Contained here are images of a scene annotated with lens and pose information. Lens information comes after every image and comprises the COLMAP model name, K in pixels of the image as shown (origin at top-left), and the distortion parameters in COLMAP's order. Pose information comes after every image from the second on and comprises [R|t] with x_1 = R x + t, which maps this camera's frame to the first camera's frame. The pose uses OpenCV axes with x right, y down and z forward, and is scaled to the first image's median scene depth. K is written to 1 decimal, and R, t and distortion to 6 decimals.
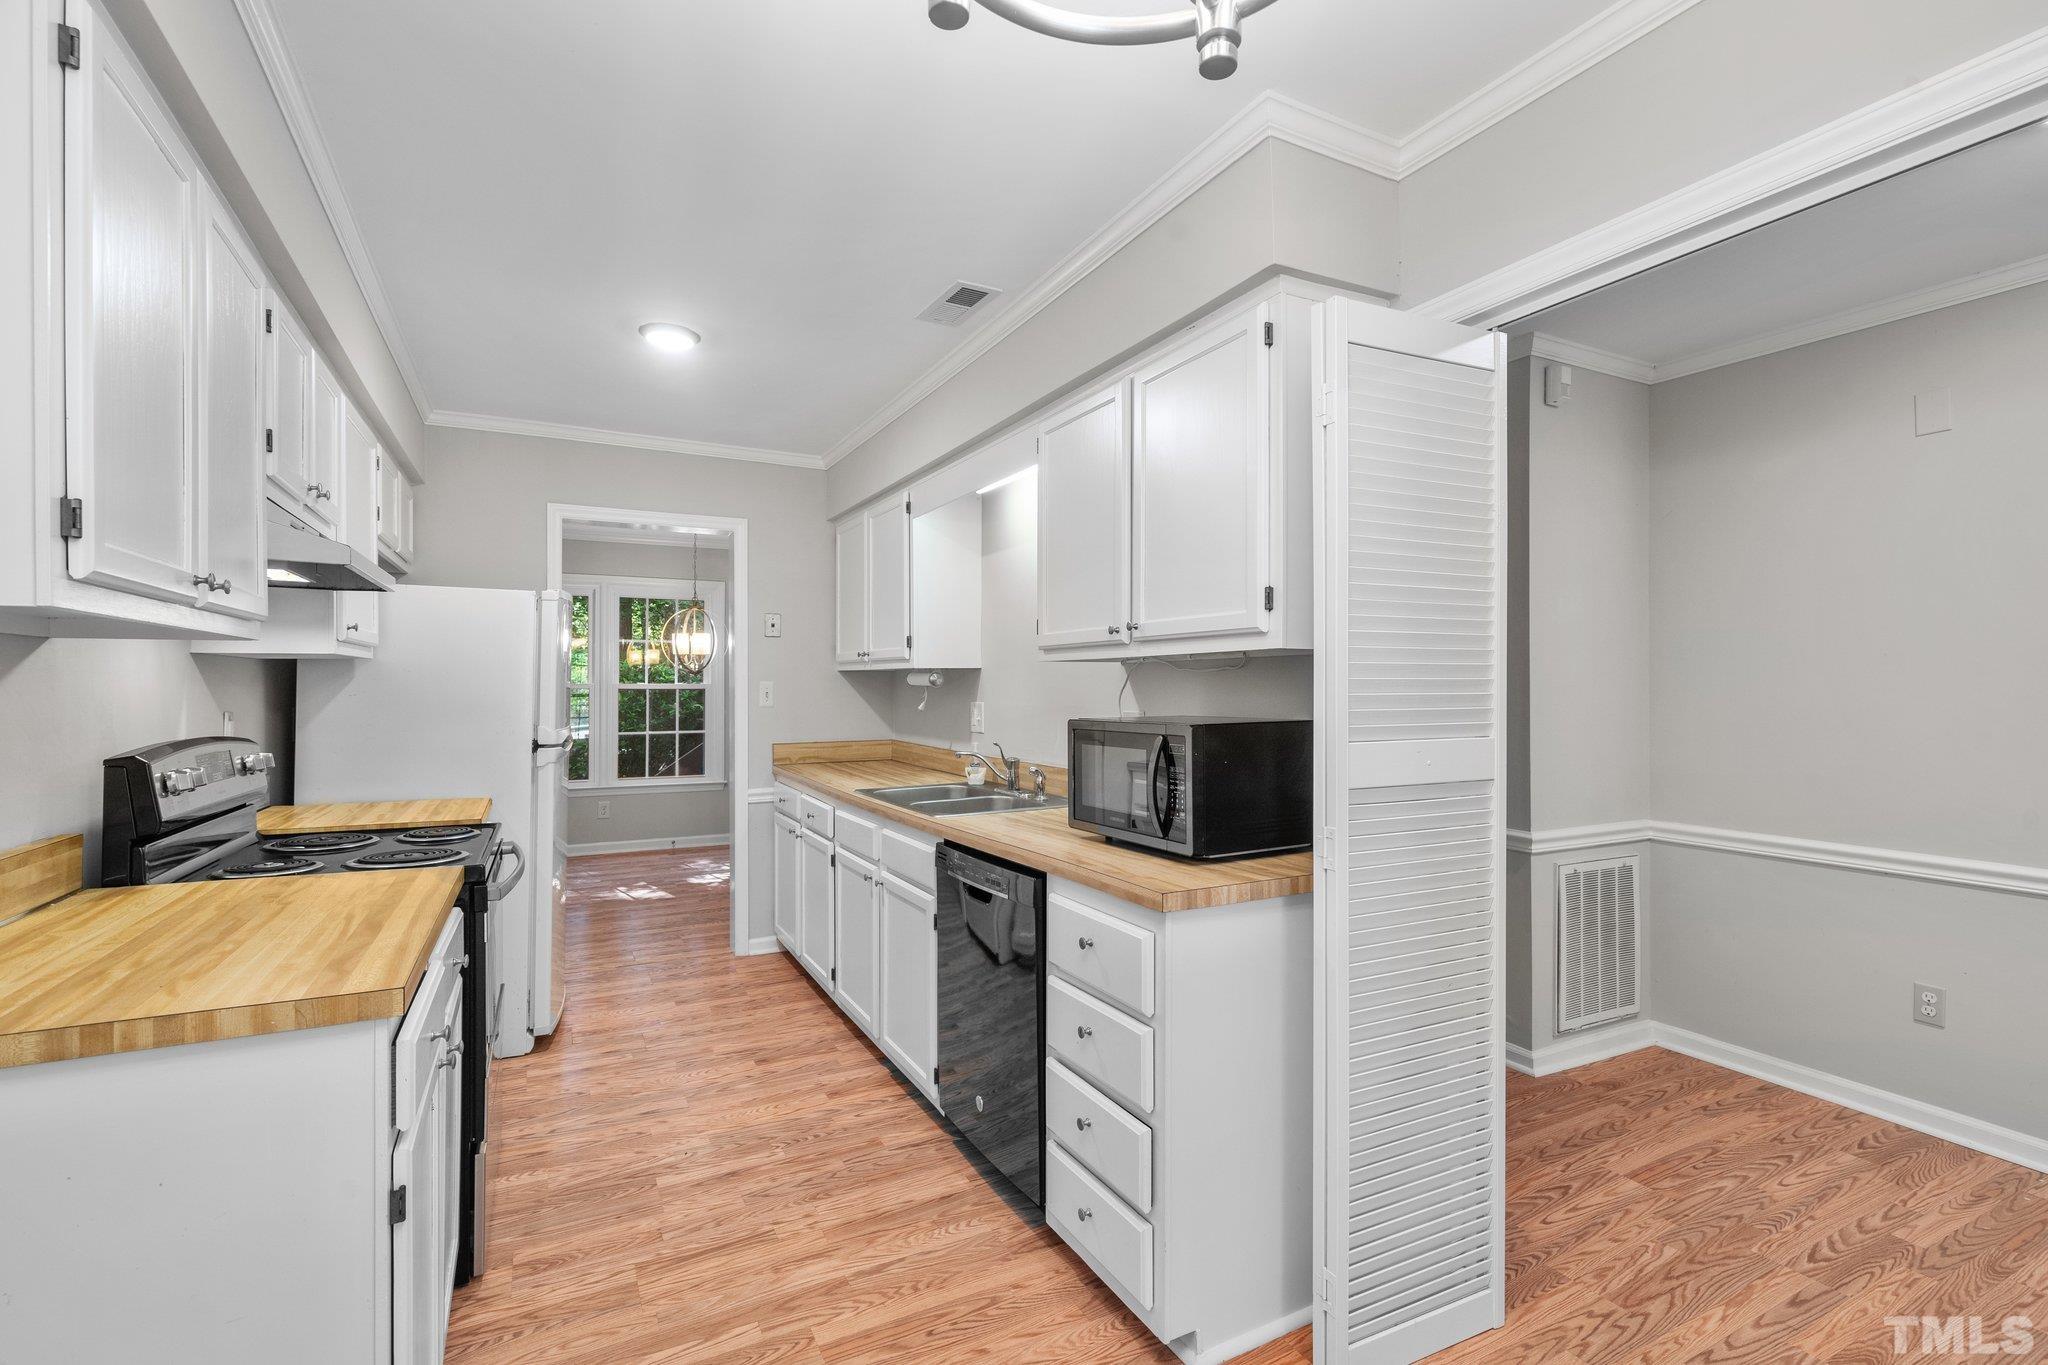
lens RADIAL K [[938.1, 0, 1023.5], [0, 938.1, 692.5], [0, 0, 1]] dist [-0.001637, 0.000736]
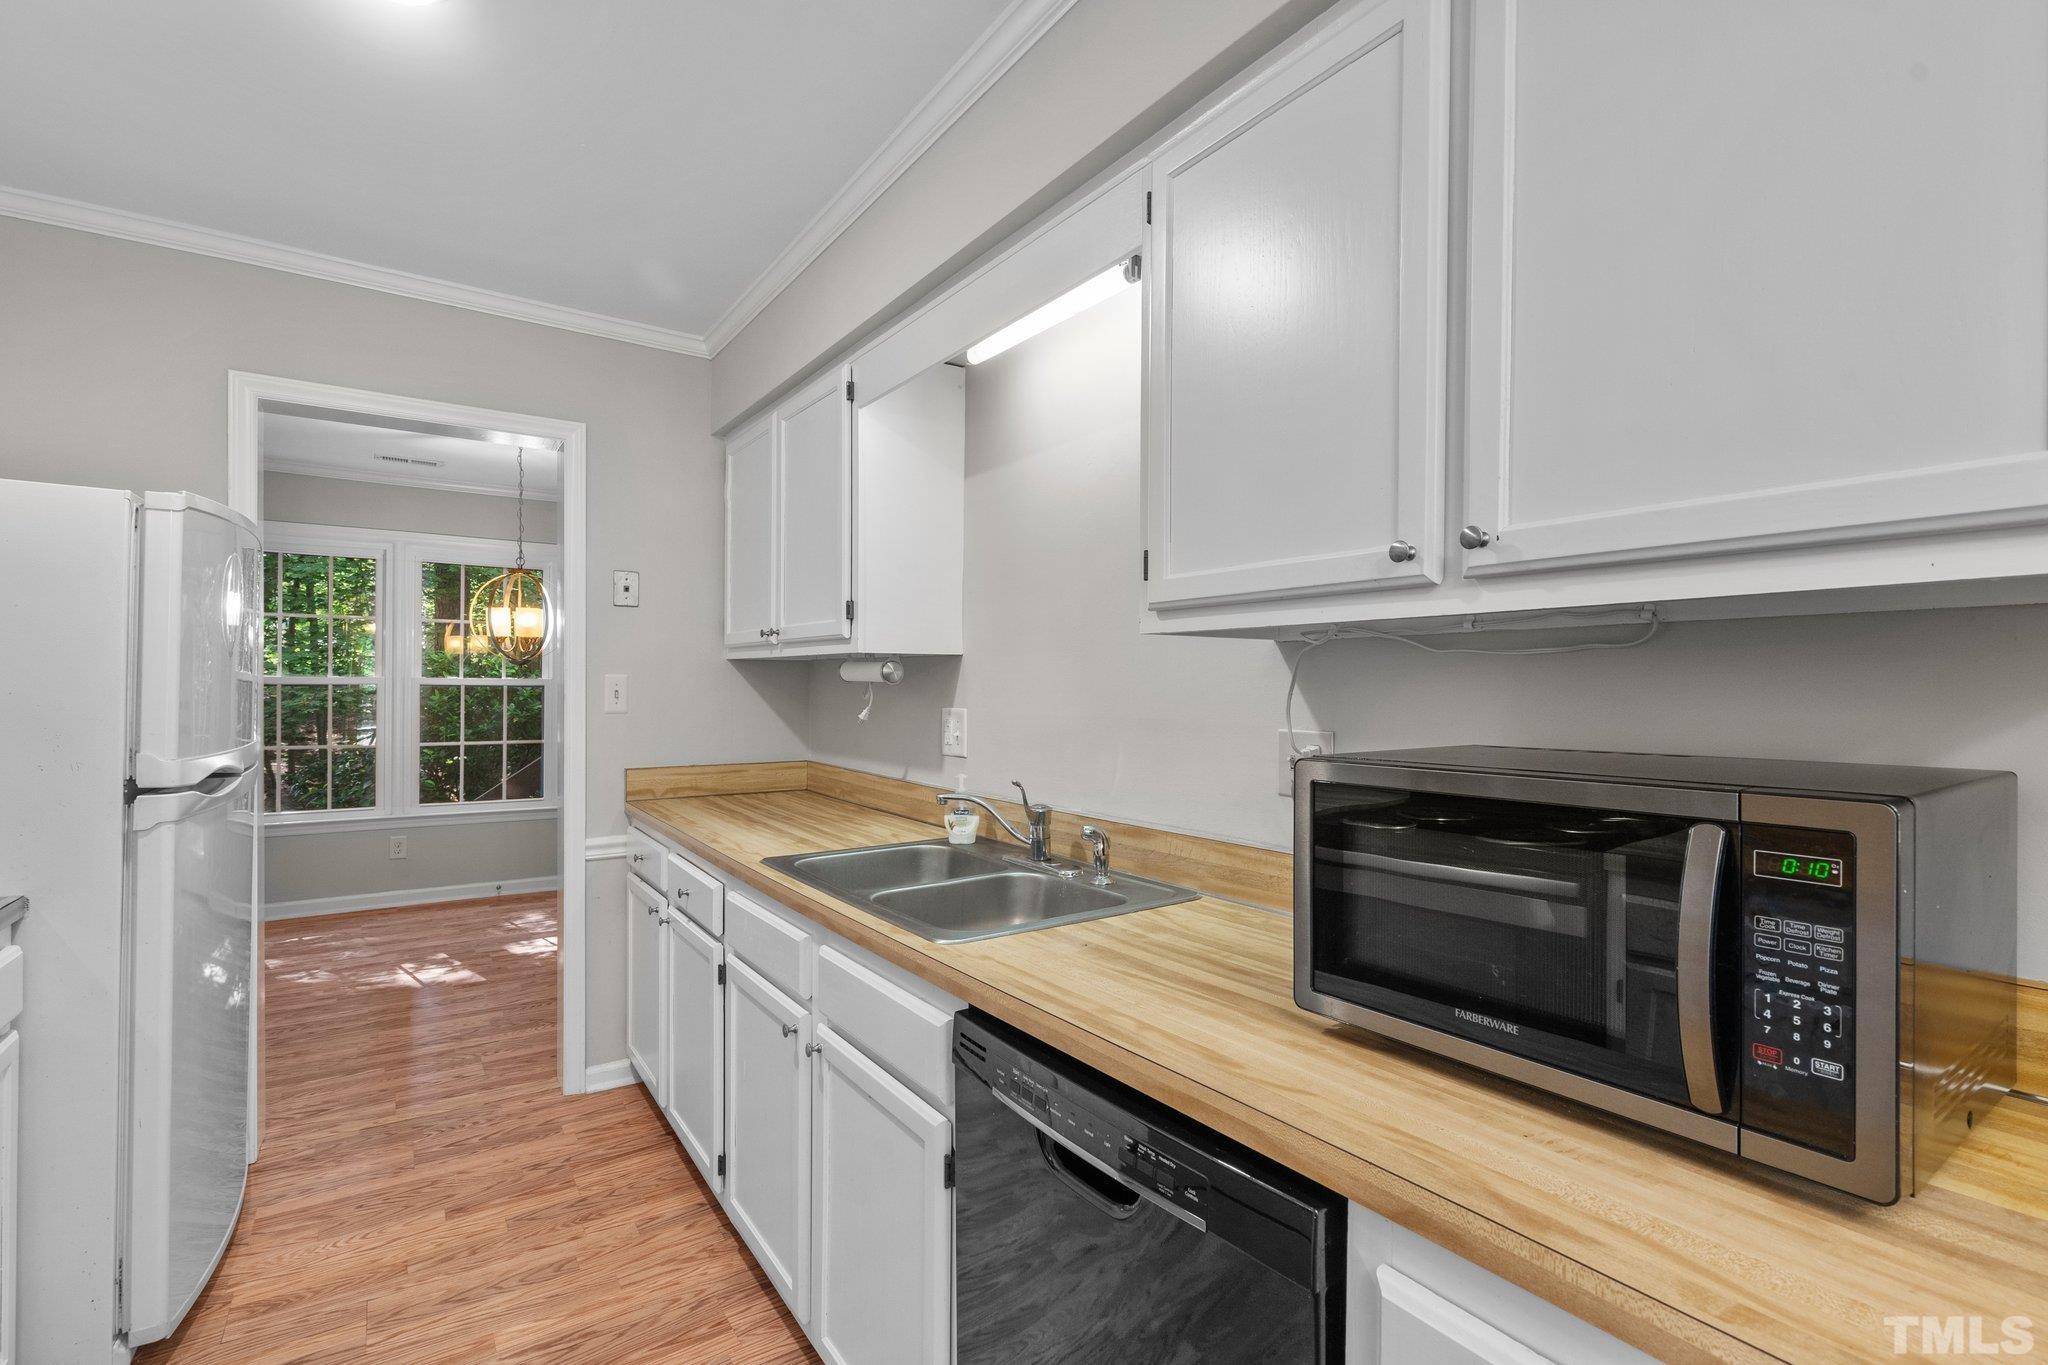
lens RADIAL K [[944.6, 0, 1027.1], [0, 944.6, 700.0], [0, 0, 1]] dist [-0.000819, 0.000884]
pose [[0.992680, 0.005785, 0.120634, -0.078553], [-0.006671, 0.999954, 0.006941, -0.000133], [-0.120589, -0.007695, 0.992673, 0.358431]]
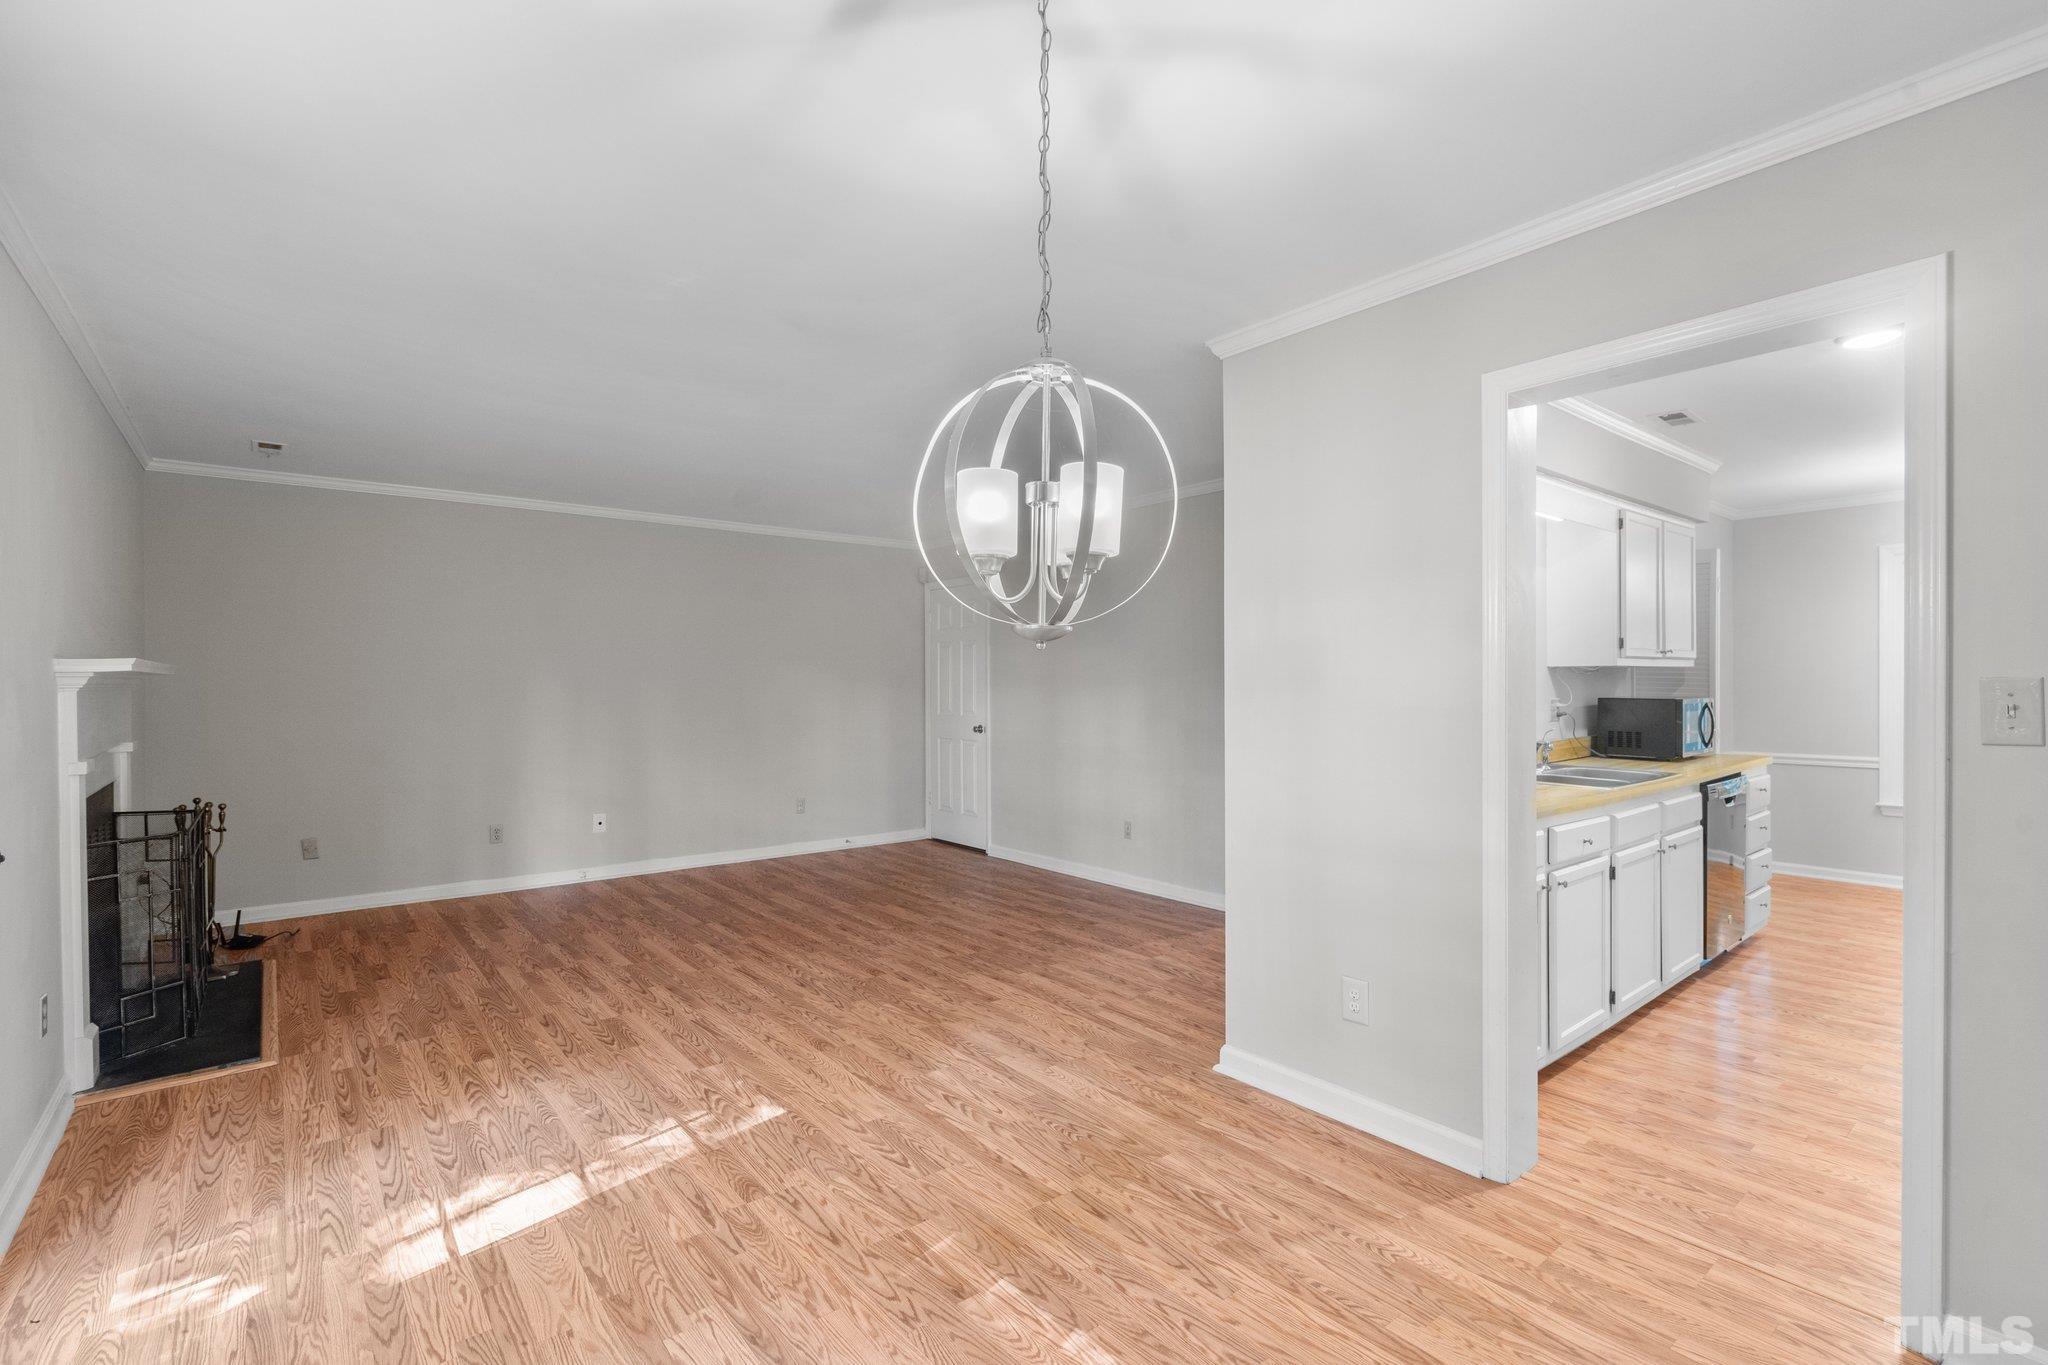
lens RADIAL K [[924.7, 0, 1024.0], [0, 924.7, 682.5], [0, 0, 1]] dist [-0.003169, 0.001055]
pose [[-0.202392, -0.002268, 0.979302, -0.904279], [0.008909, 0.999952, 0.004157, -0.015649], [-0.979264, 0.009566, -0.202362, 1.620579]]
